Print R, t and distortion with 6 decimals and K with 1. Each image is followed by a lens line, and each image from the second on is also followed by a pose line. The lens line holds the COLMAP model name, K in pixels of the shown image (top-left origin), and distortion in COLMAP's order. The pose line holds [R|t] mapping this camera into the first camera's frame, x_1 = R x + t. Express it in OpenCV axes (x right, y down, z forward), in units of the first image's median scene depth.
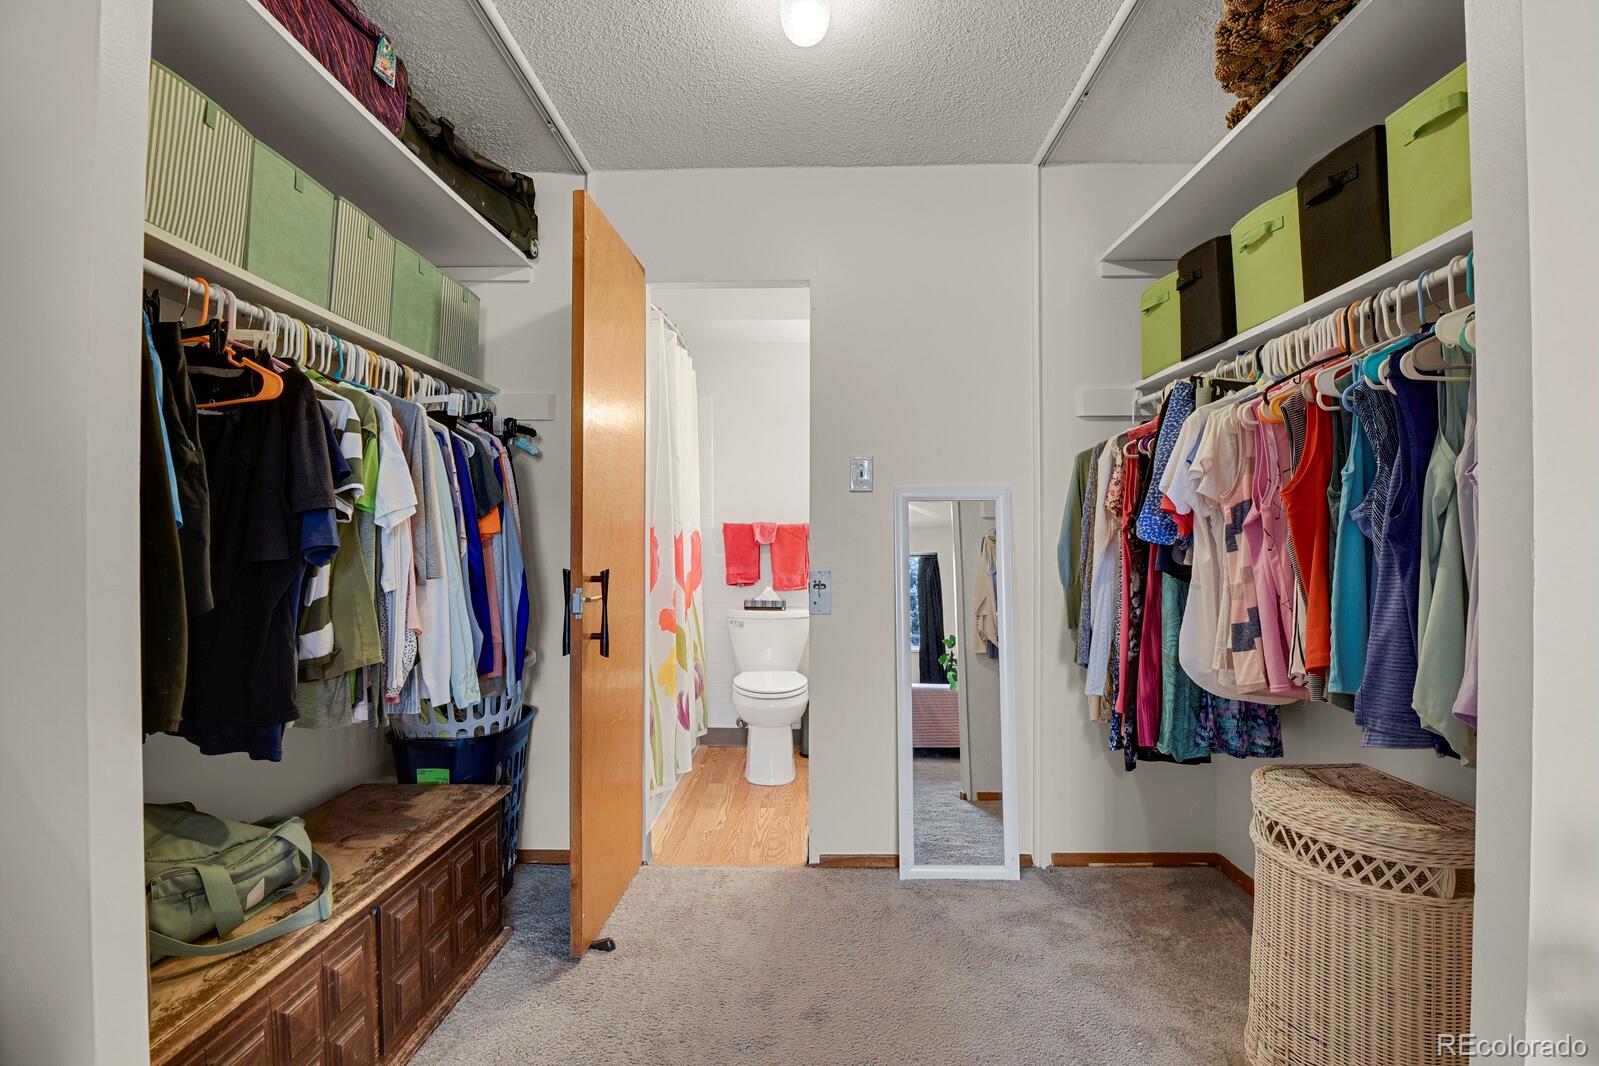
lens RADIAL K [[781.9, 0, 799.9], [0, 781.9, 539.4], [0, 0, 1]] dist [-0.025617, 0.000371]
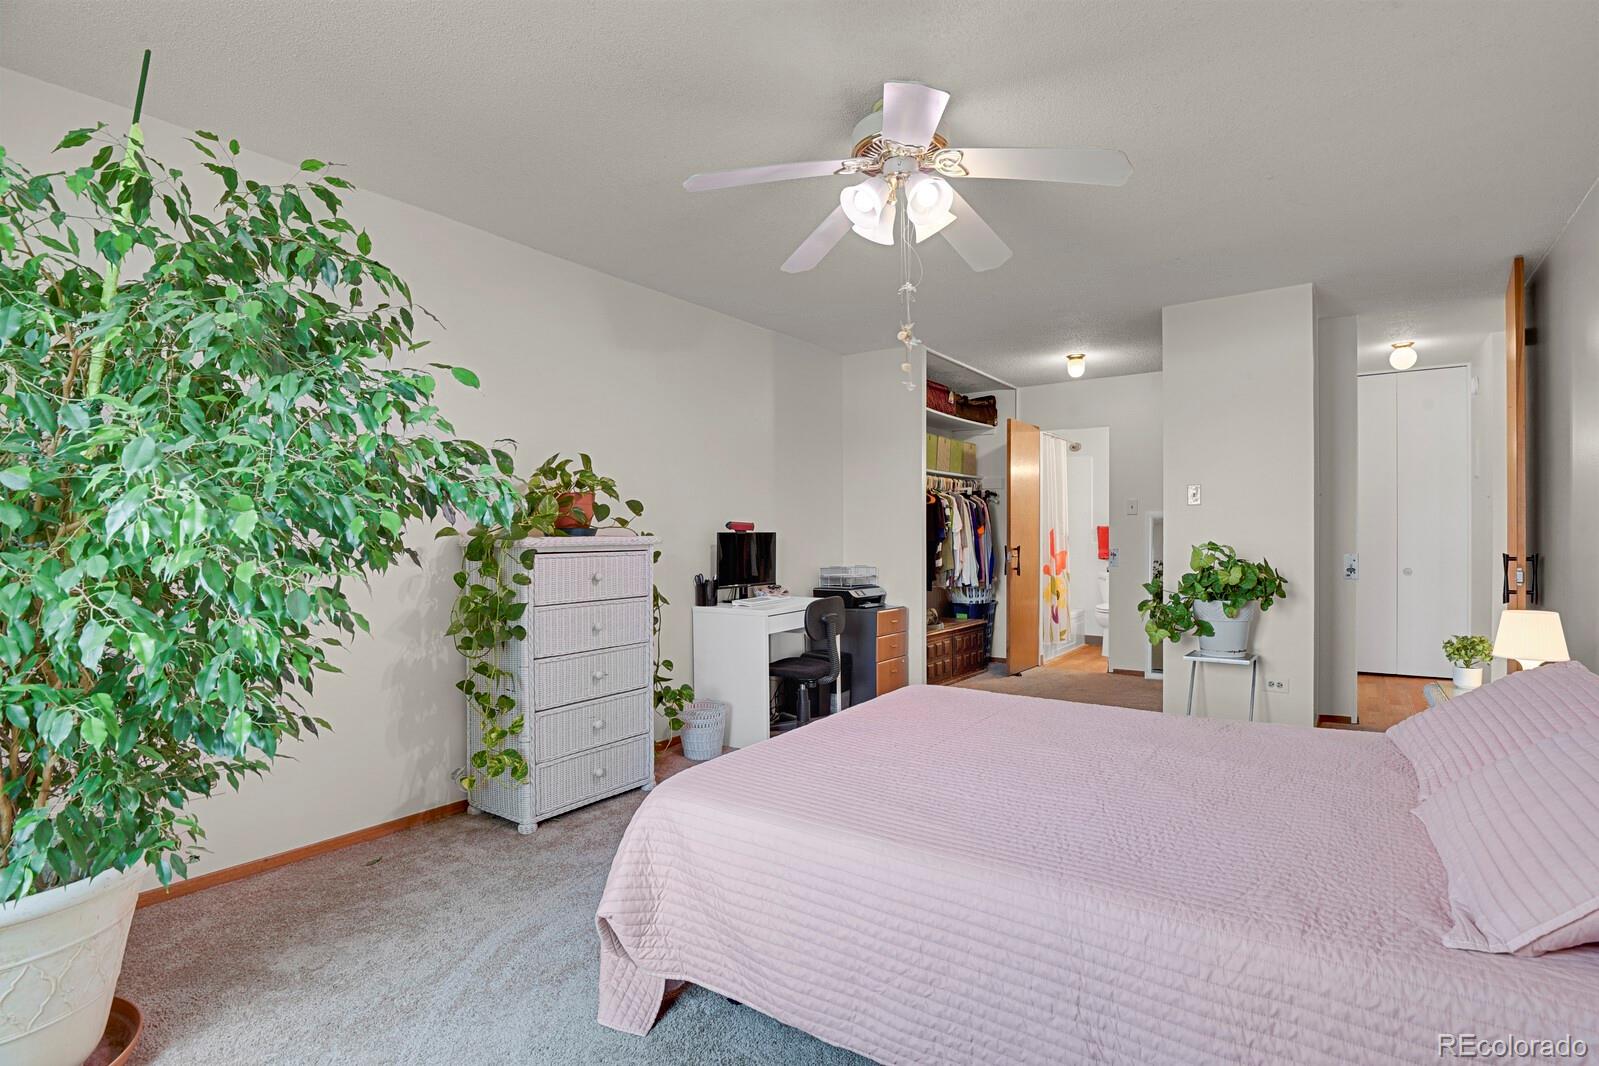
lens RADIAL K [[781.9, 0, 799.9], [0, 781.9, 539.4], [0, 0, 1]] dist [-0.025617, 0.000371]
pose [[0.829626, 0.002174, -0.558315, 0.709427], [0.002391, 0.999969, 0.007445, -0.009644], [0.558314, -0.007511, 0.829596, -1.901871]]
